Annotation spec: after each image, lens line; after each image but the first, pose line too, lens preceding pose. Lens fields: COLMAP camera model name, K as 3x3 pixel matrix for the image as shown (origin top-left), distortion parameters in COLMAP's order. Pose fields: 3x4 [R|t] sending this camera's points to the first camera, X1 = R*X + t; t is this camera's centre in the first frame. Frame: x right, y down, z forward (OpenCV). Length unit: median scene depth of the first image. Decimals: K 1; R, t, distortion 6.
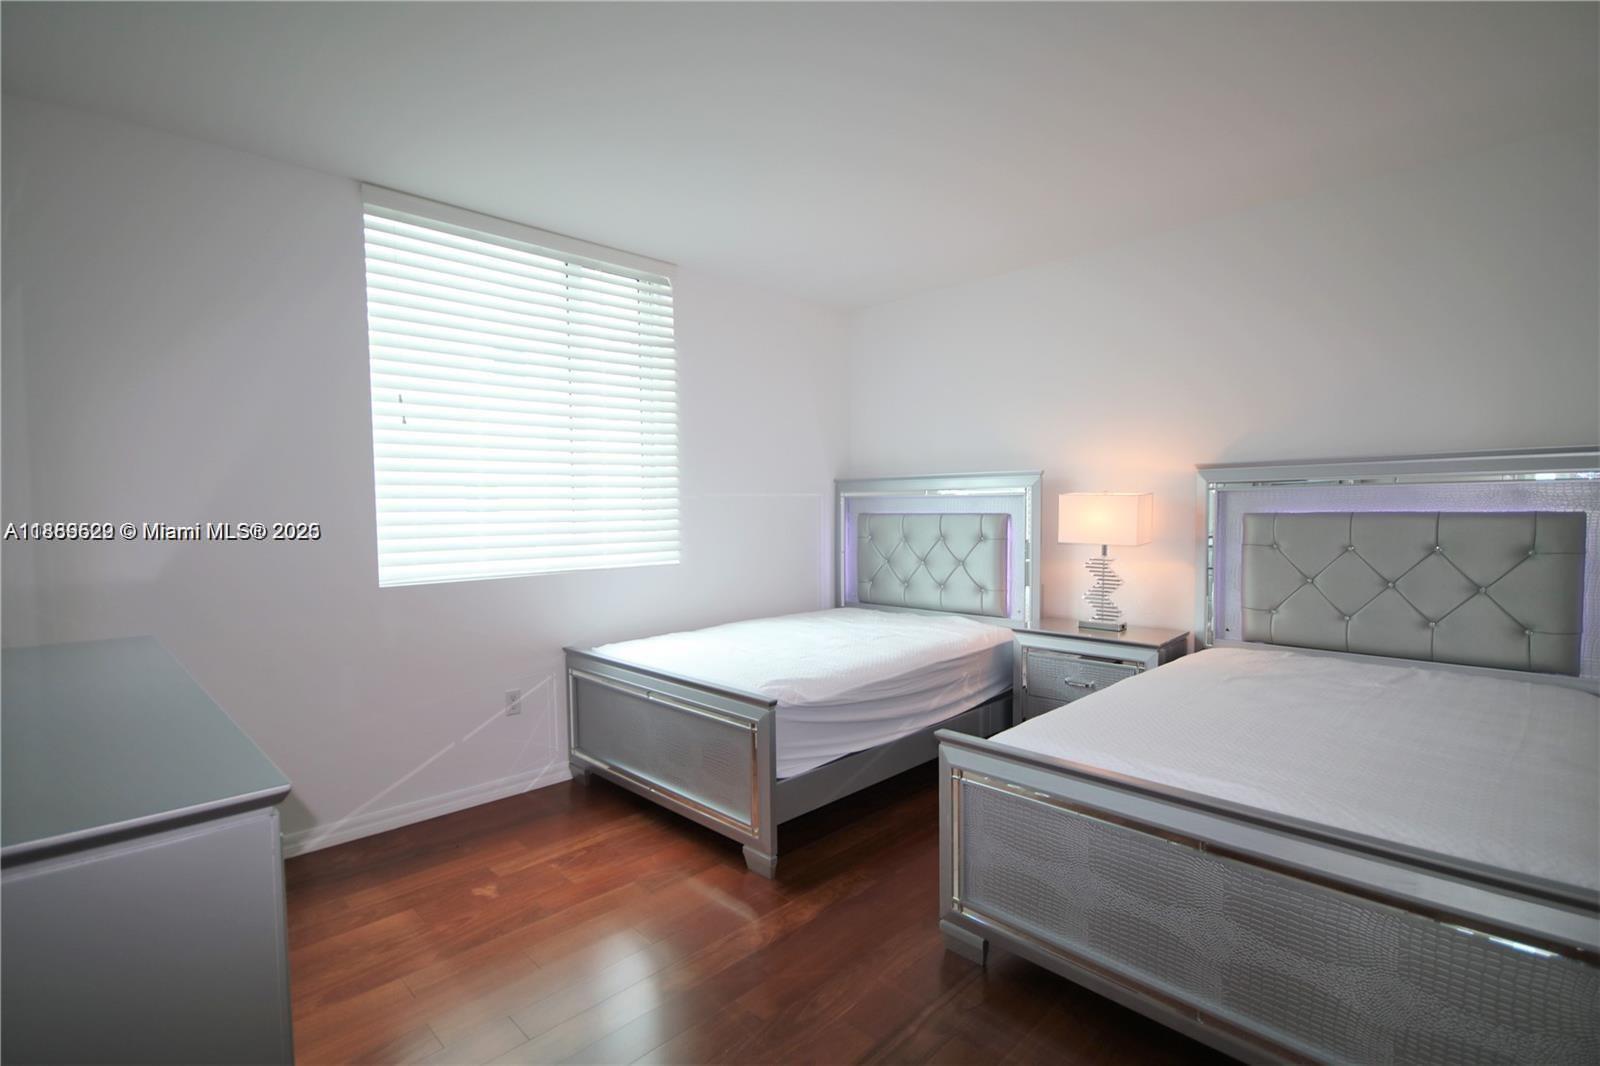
lens RADIAL K [[733.7, 0, 801.5], [0, 733.7, 544.6], [0, 0, 1]] dist [0.000054, -0.008135]
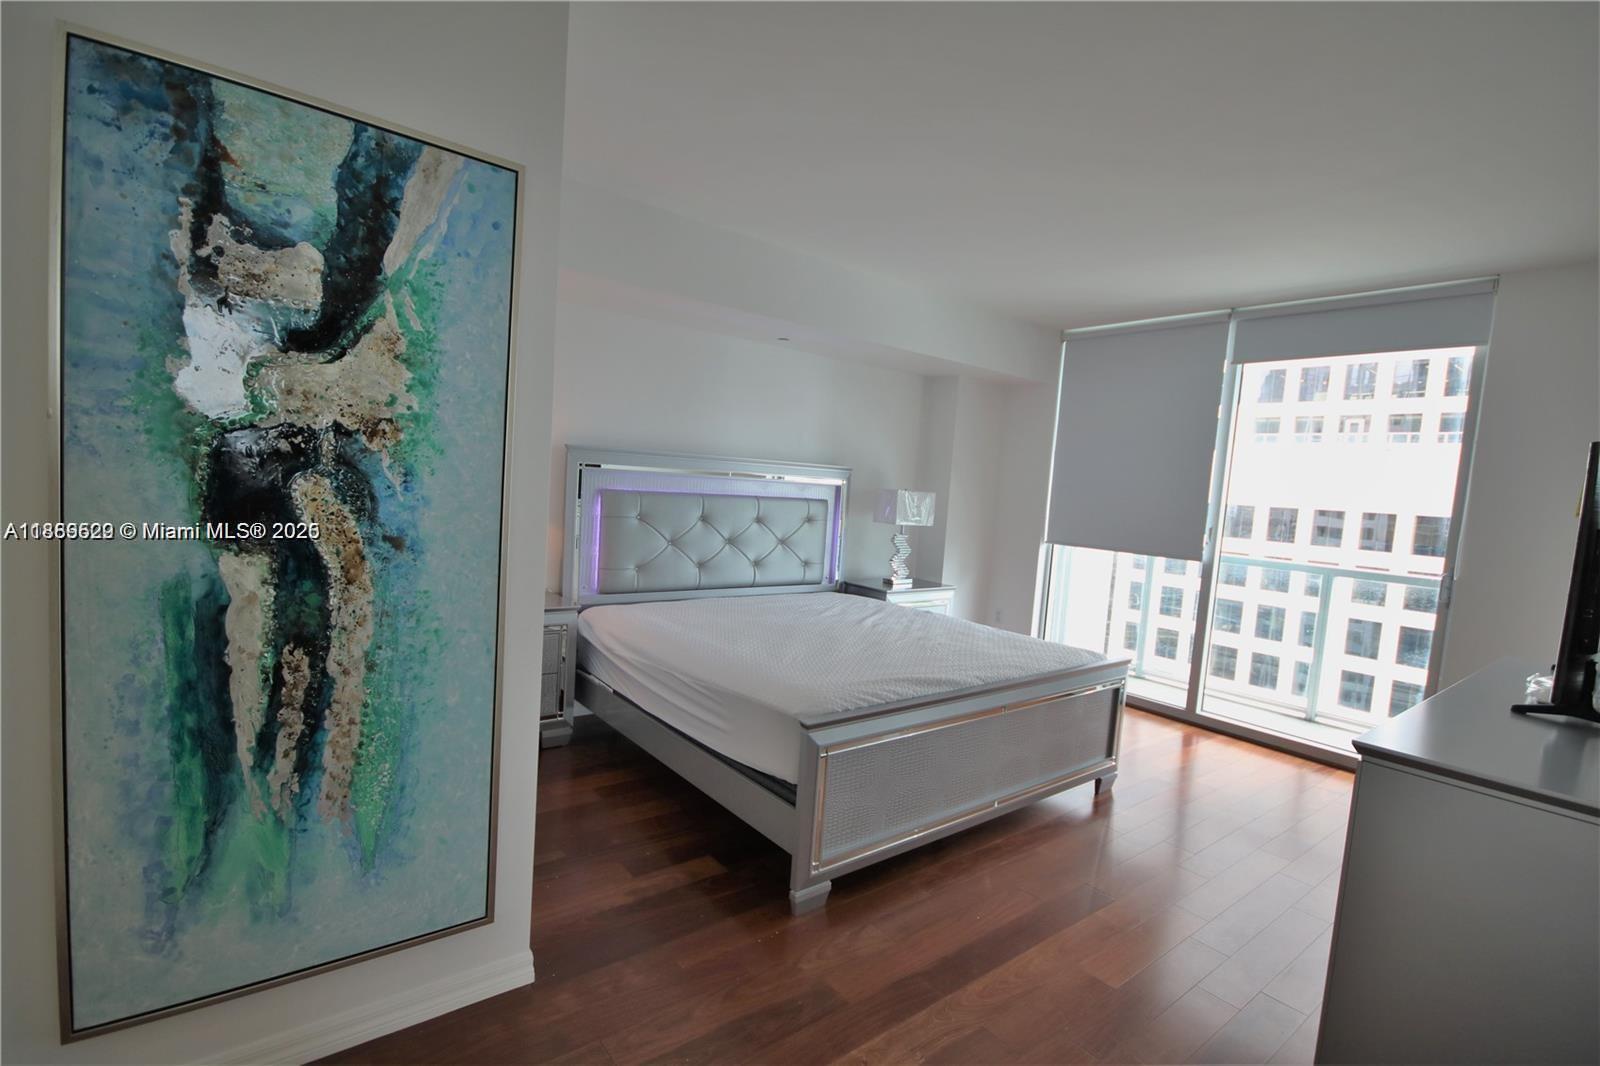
lens RADIAL K [[733.7, 0, 801.5], [0, 733.7, 544.6], [0, 0, 1]] dist [0.000054, -0.008135]
pose [[0.113016, -0.054039, 0.992123, -0.848123], [-0.011895, 0.998375, 0.055735, -0.032176], [-0.993522, -0.018100, 0.112189, 0.805212]]
